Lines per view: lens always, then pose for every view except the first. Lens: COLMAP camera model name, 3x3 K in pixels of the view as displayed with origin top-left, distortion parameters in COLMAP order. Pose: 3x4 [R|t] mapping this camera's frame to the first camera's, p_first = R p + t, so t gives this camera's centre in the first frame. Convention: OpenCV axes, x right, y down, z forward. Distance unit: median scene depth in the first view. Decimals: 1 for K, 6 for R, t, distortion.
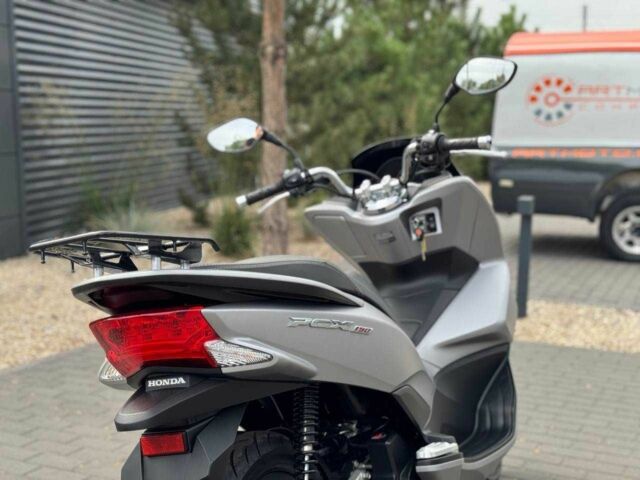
lens RADIAL K [[883.2, 0, 322.6], [0, 883.2, 238.0], [0, 0, 1]] dist [0.125730, 0.000000]
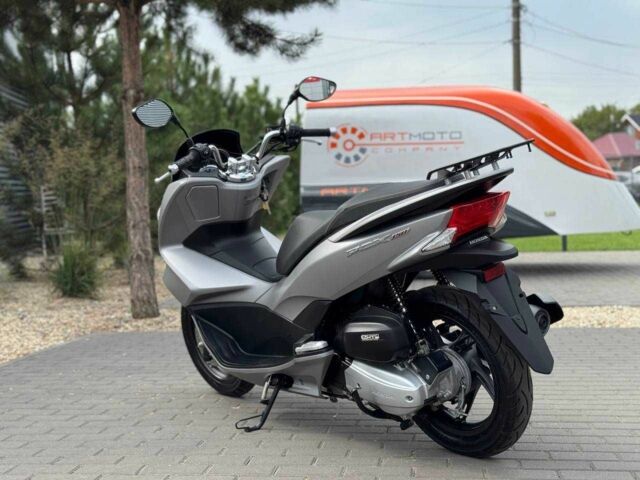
lens RADIAL K [[883.2, 0, 315.5], [0, 883.2, 245.8], [0, 0, 1]] dist [0.125730, 0.000000]
pose [[0.953045, -0.051711, 0.298382, -0.138485], [0.074381, 0.995101, -0.065121, 0.048113], [-0.293552, 0.084257, 0.952223, -0.072015]]
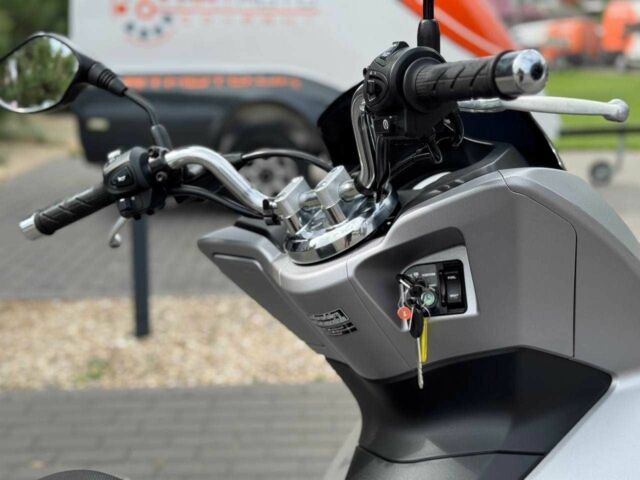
lens RADIAL K [[883.2, 0, 322.1], [0, 883.2, 243.4], [0, 0, 1]] dist [0.125730, 0.000000]
pose [[0.899225, -0.110626, 0.423268, 0.050117], [0.072986, 0.991877, 0.104181, -0.027840], [-0.431355, -0.062789, 0.899995, 0.249060]]
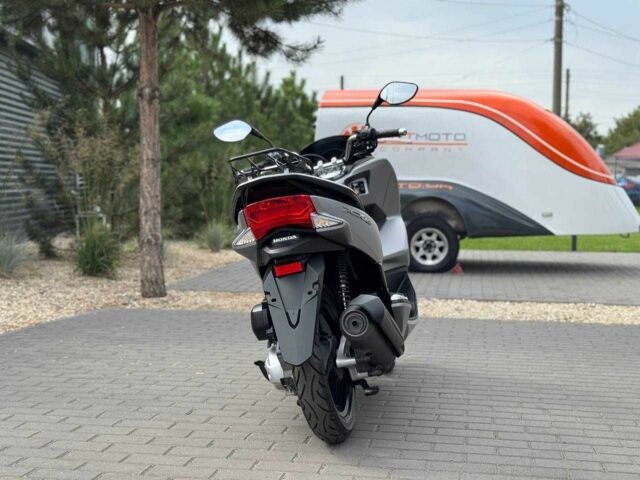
lens RADIAL K [[883.2, 0, 321.2], [0, 883.2, 244.7], [0, 0, 1]] dist [0.125730, 0.000000]
pose [[0.966391, -0.018610, 0.256402, -0.110680], [0.034561, 0.997727, -0.057846, 0.054461], [-0.254743, 0.064763, 0.964838, -0.154791]]
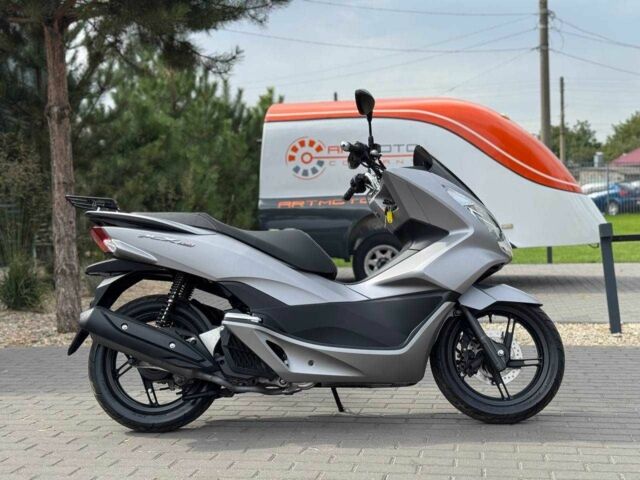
lens RADIAL K [[883.2, 0, 312.5], [0, 883.2, 234.1], [0, 0, 1]] dist [0.125730, 0.000000]
pose [[0.969266, -0.045041, 0.241856, -0.019698], [0.068648, 0.993566, -0.090083, 0.049193], [-0.236242, 0.103917, 0.966122, -0.106793]]
